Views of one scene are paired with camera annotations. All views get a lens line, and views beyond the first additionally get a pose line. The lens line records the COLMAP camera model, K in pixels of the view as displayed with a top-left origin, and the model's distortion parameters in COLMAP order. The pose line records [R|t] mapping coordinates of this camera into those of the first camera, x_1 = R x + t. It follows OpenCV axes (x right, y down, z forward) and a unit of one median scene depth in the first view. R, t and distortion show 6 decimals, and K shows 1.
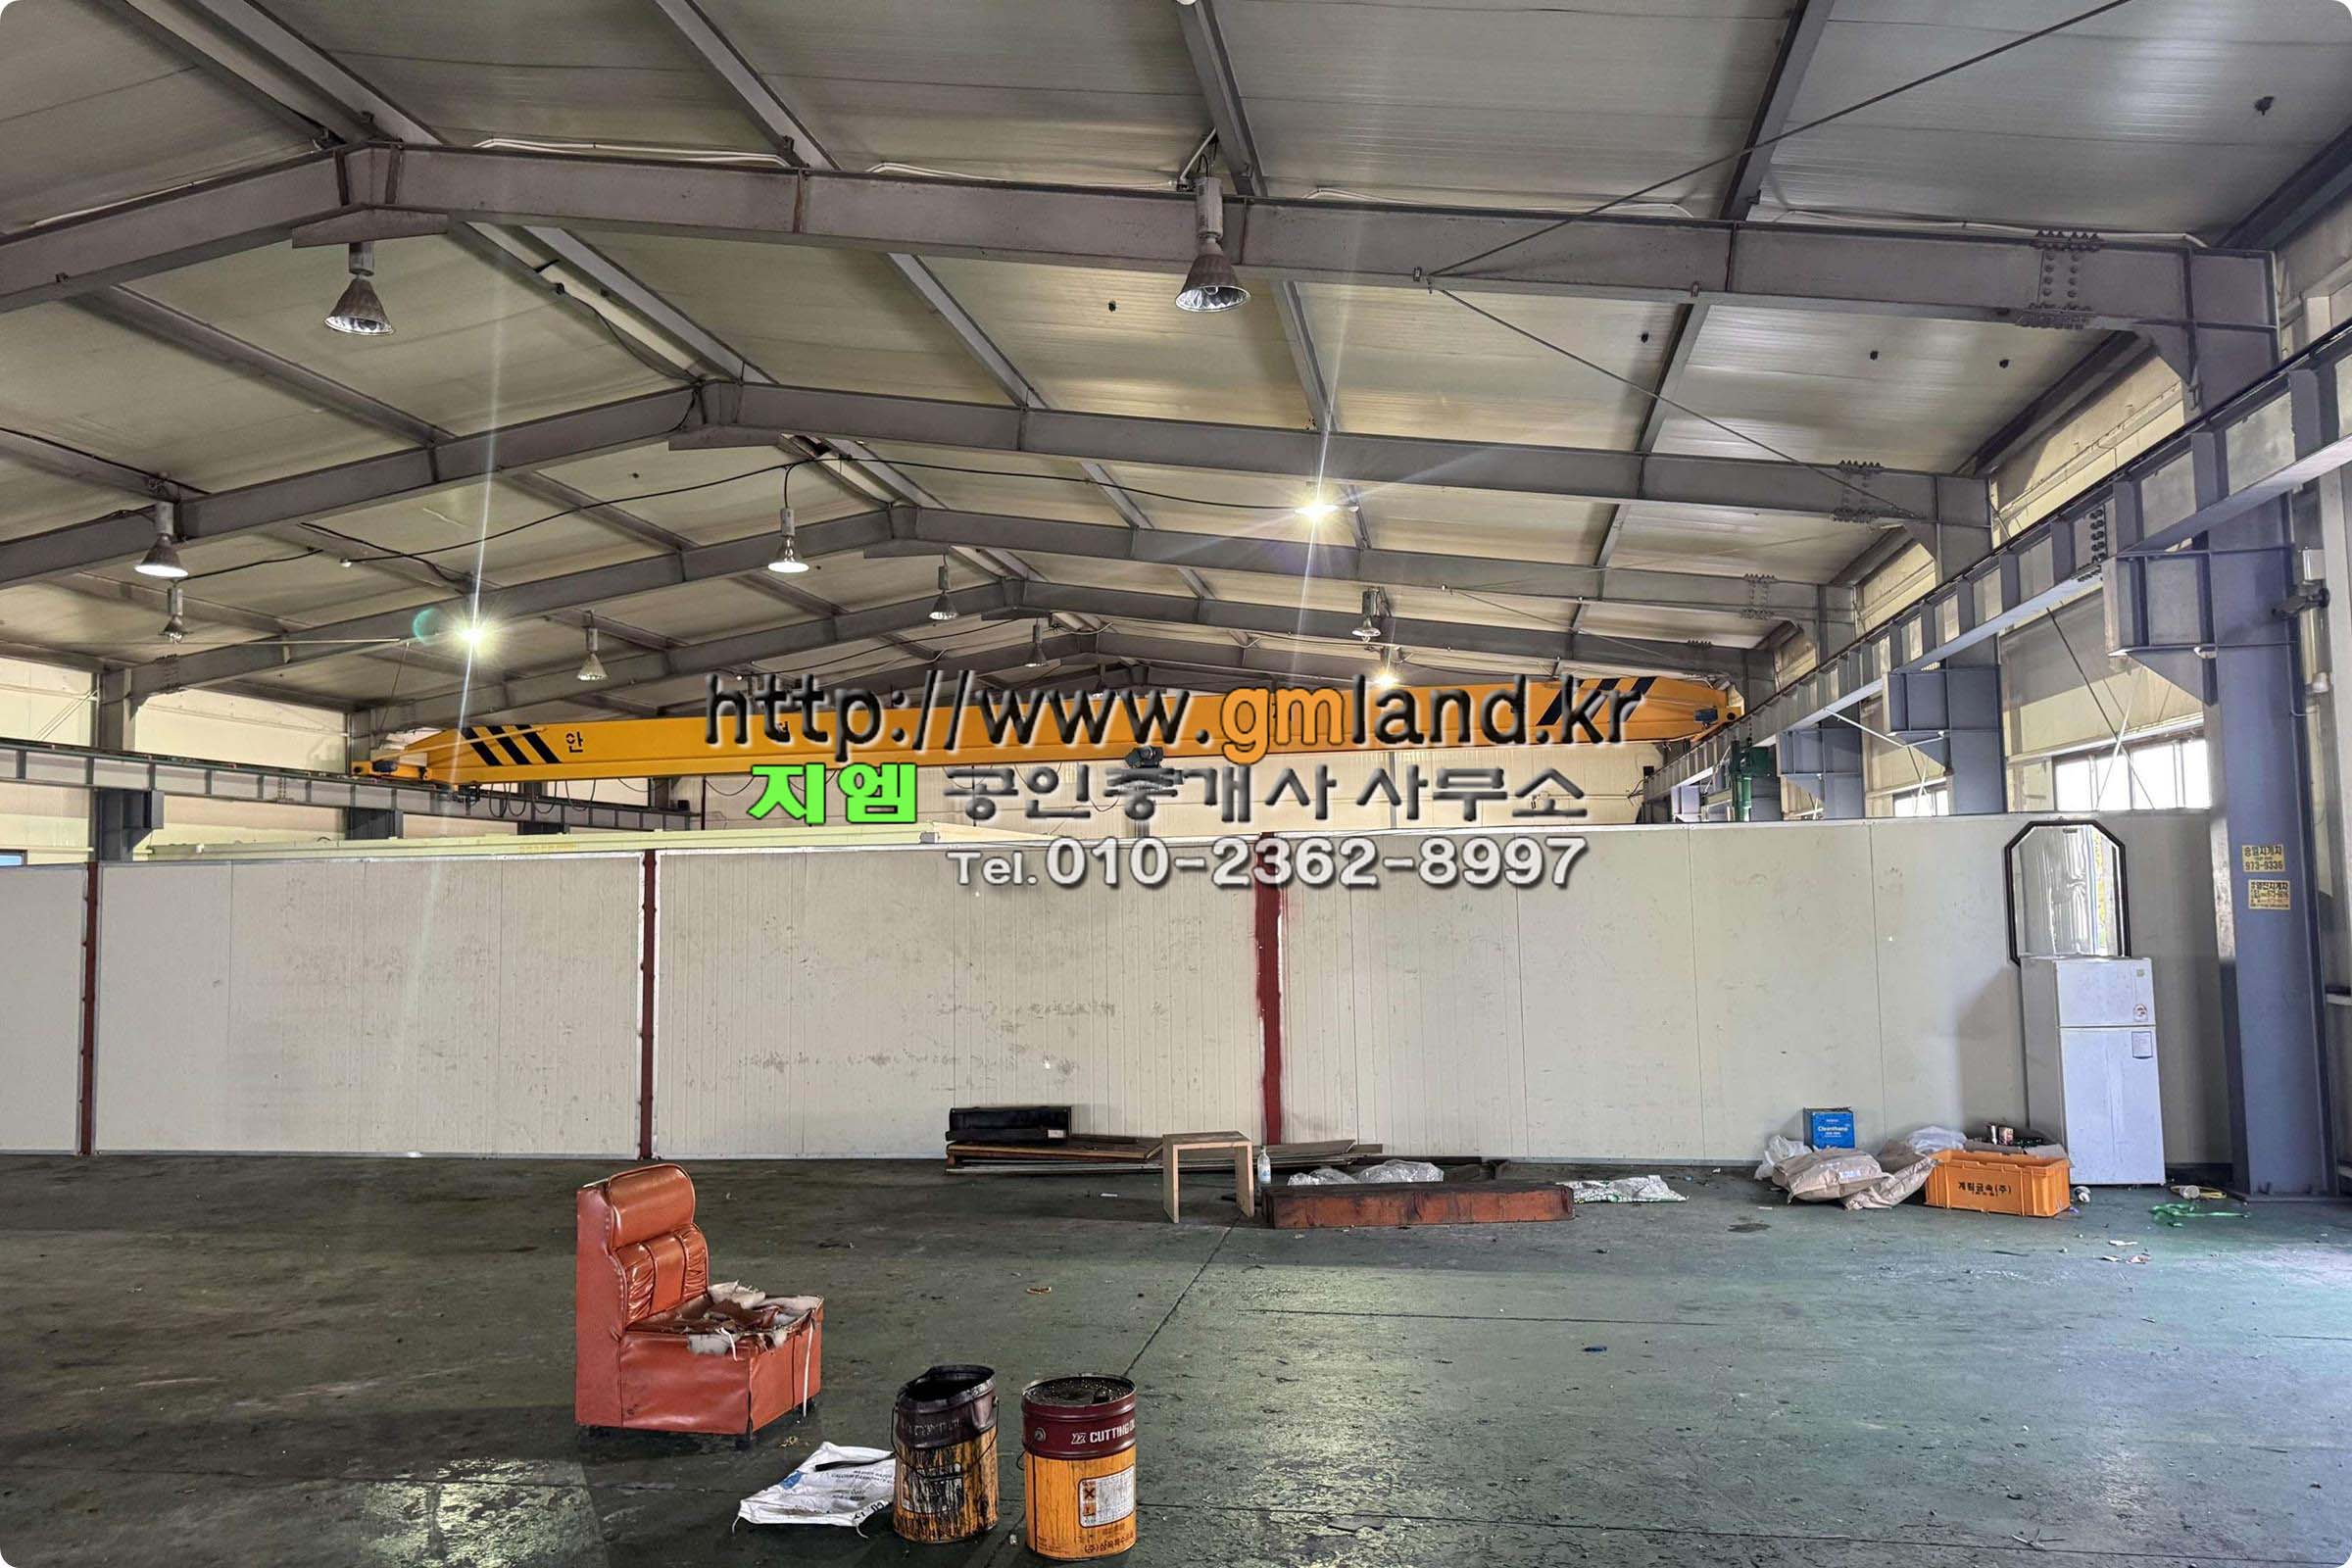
lens RADIAL K [[1683.4, 0, 1181.6], [0, 1683.4, 778.2], [0, 0, 1]] dist [0.143067, -0.182499]
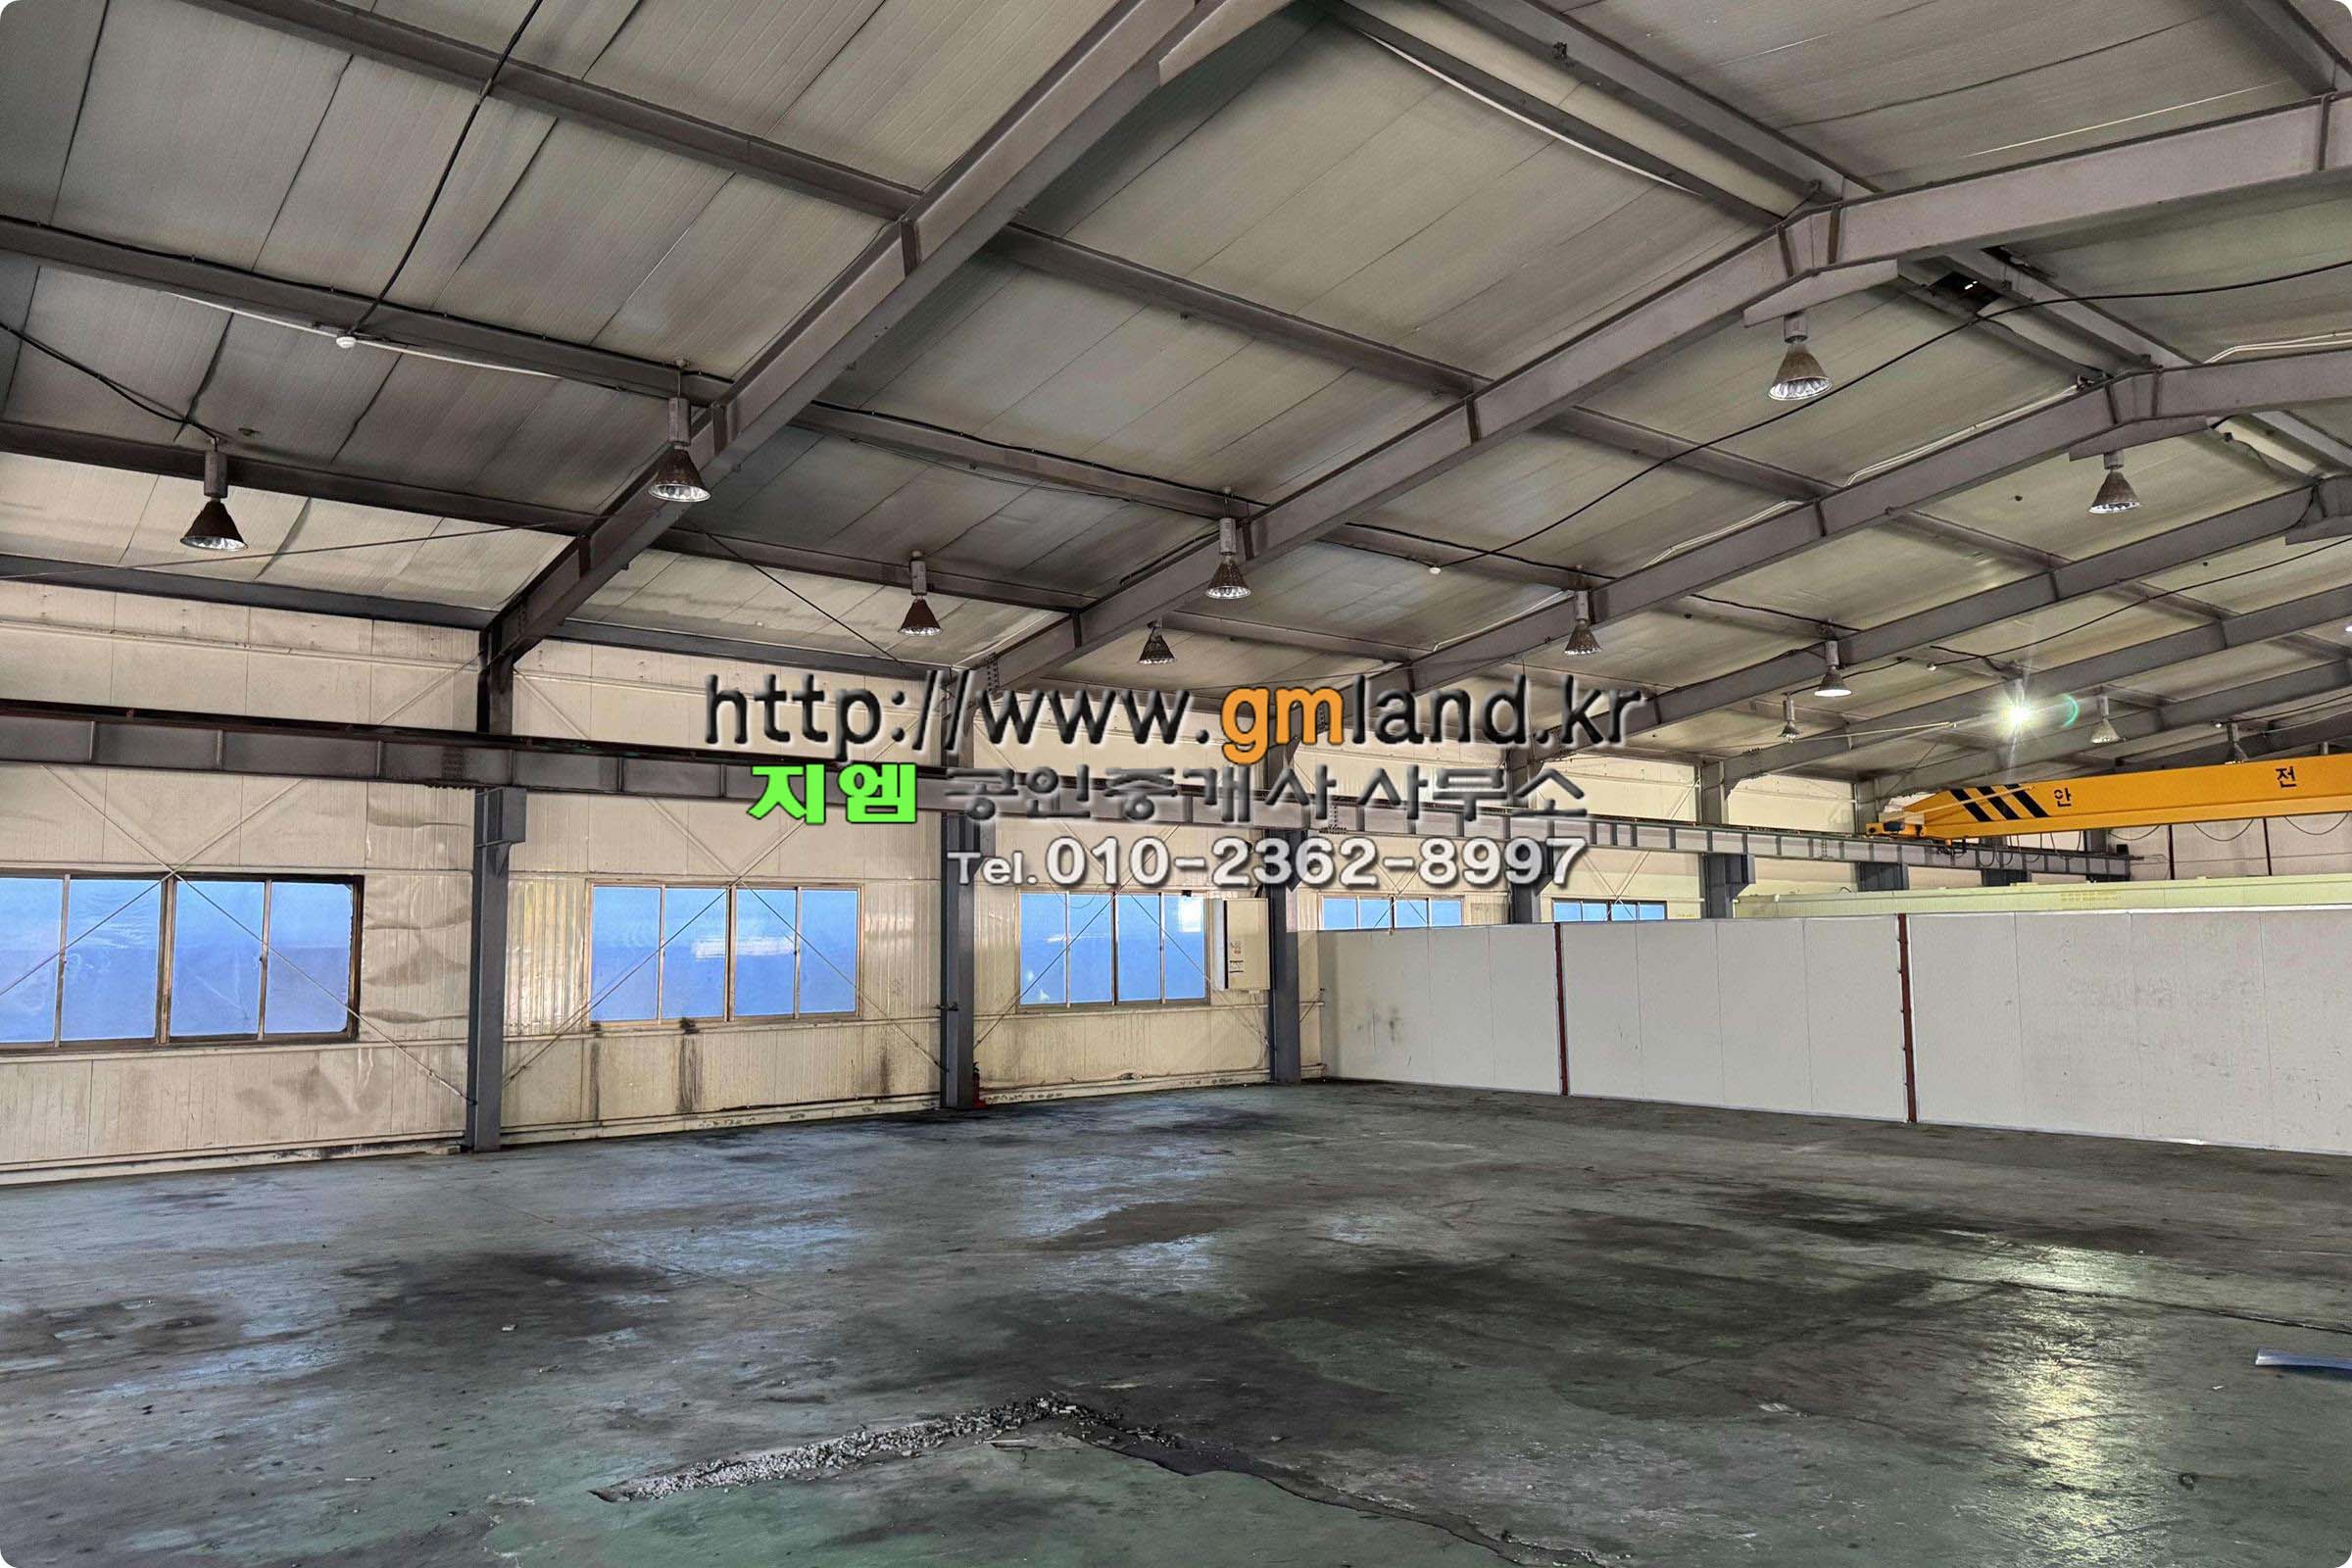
lens RADIAL K [[1683.4, 0, 1181.6], [0, 1683.4, 778.2], [0, 0, 1]] dist [0.143067, -0.182499]
pose [[0.769841, -0.058835, -0.635518, -0.104621], [0.044293, 0.998266, -0.038763, -0.018648], [0.636697, 0.001692, 0.771112, -0.253527]]
